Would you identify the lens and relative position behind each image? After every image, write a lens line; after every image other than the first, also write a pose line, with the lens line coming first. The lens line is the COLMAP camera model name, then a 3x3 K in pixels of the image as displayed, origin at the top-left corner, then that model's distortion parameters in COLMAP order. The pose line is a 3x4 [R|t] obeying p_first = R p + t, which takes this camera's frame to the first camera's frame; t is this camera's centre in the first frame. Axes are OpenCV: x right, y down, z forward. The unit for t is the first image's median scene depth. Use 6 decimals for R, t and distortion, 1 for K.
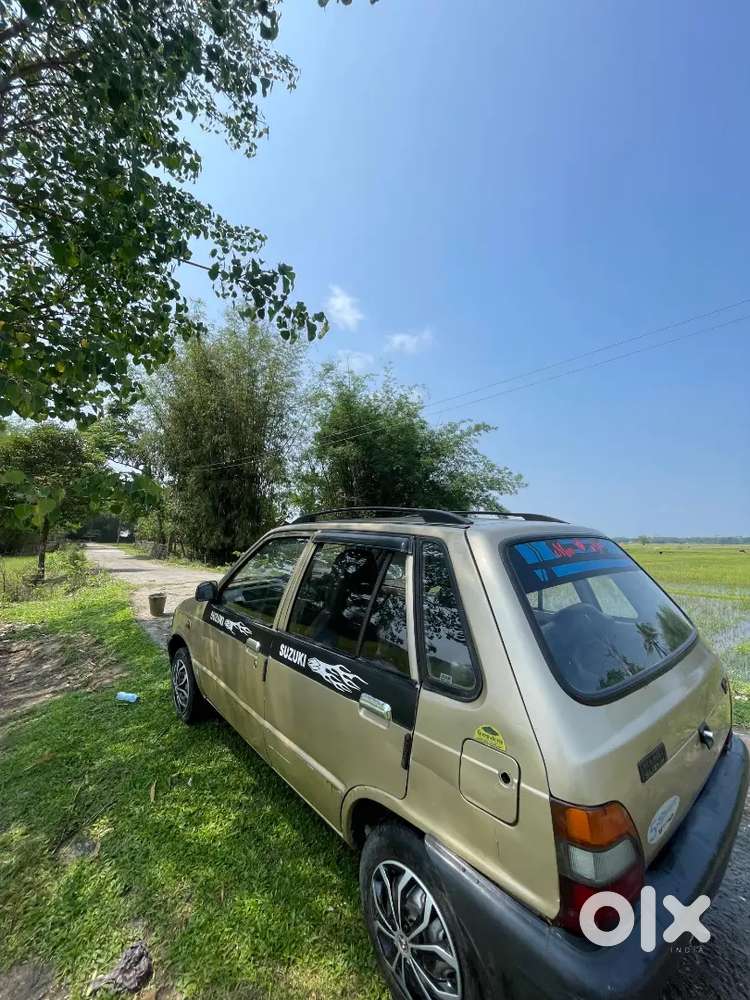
lens RADIAL K [[404.0, 0, 376.8], [0, 404.0, 504.7], [0, 0, 1]] dist [-0.001013, -0.000590]
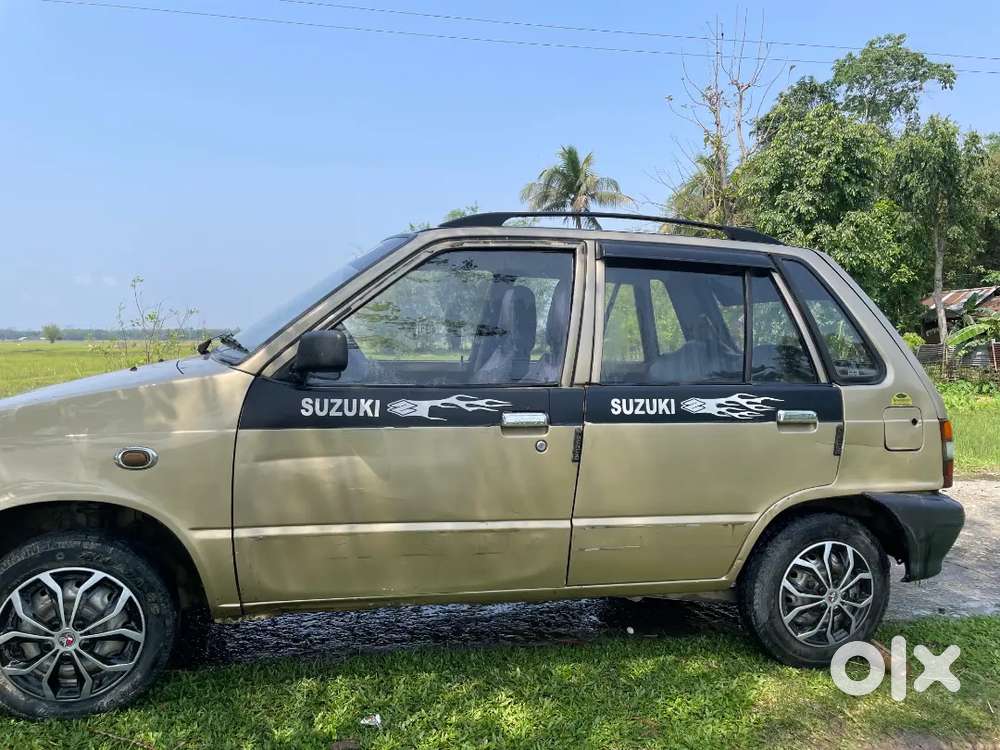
lens RADIAL K [[758.0, 0, 492.6], [0, 758.0, 370.7], [0, 0, 1]] dist [0.099822, -0.131194]
pose [[0.451361, -0.045658, 0.891172, -1.847816], [-0.075438, 0.993163, 0.089092, 0.239763], [-0.889147, -0.107441, 0.444831, 0.745697]]
